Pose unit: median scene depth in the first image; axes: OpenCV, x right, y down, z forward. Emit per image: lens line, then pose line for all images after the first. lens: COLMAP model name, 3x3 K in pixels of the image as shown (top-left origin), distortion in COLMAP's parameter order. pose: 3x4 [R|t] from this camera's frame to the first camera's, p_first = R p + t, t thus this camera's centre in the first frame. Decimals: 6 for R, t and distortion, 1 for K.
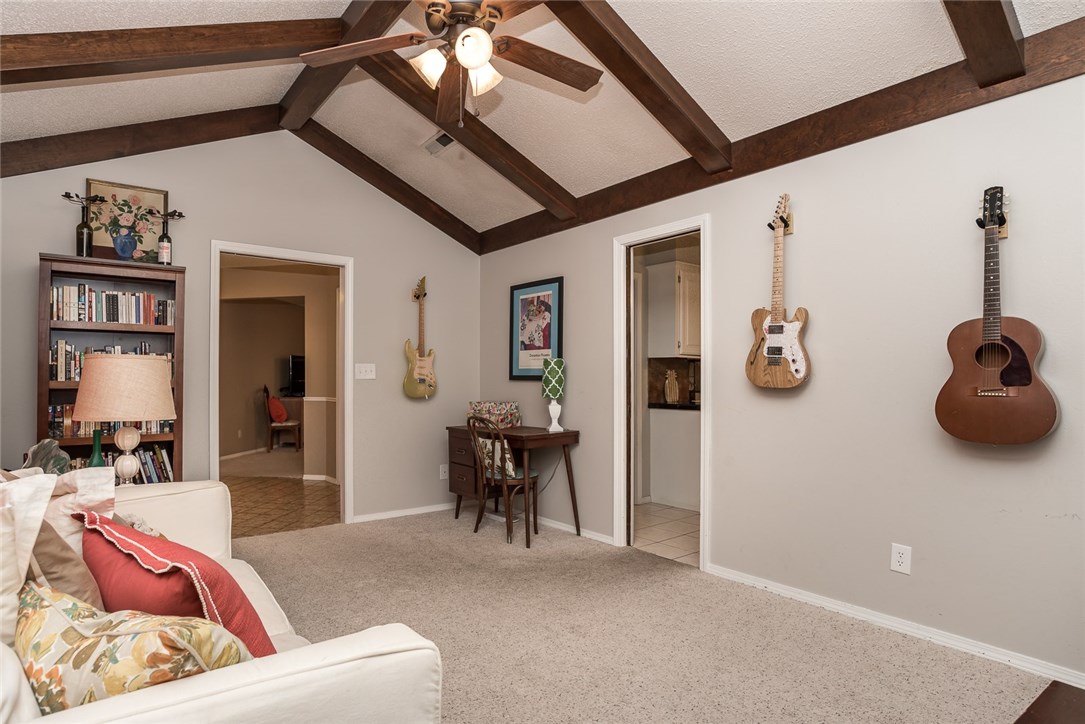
lens RADIAL K [[568.8, 0, 533.1], [0, 568.8, 370.2], [0, 0, 1]] dist [-0.035207, 0.007700]
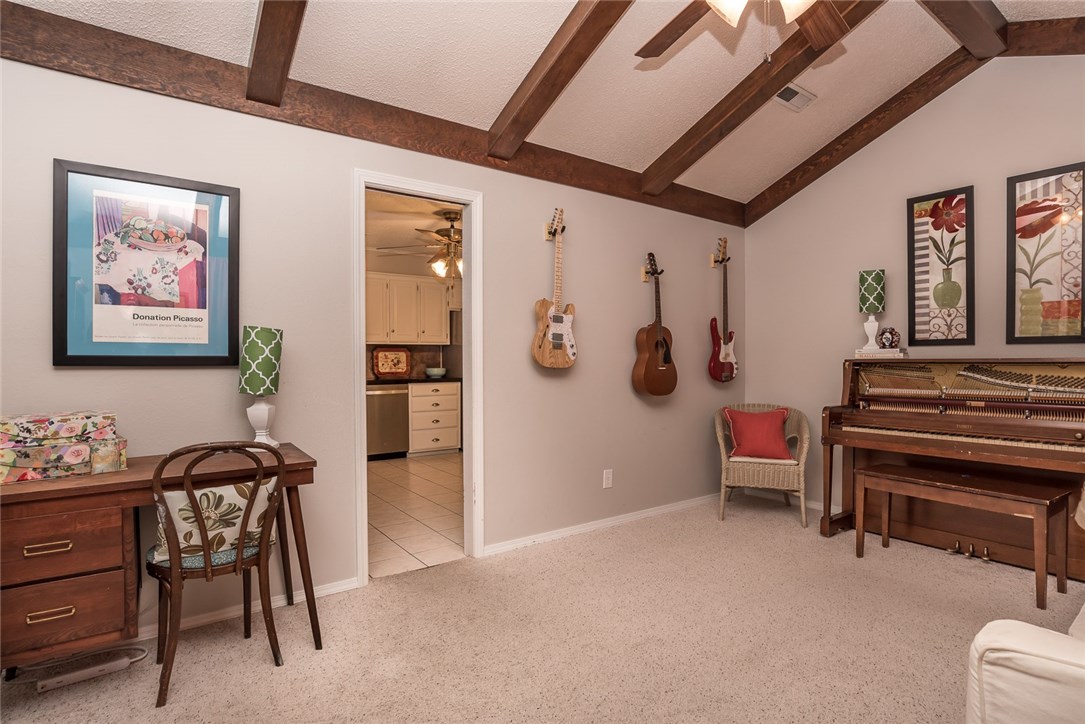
lens RADIAL K [[568.8, 0, 540.1], [0, 568.8, 356.7], [0, 0, 1]] dist [-0.035207, 0.007700]
pose [[0.033717, 0.004696, 0.999420, -0.718663], [-0.009944, 0.999941, -0.004363, 0.012148], [-0.999382, -0.009792, 0.033762, 0.918903]]
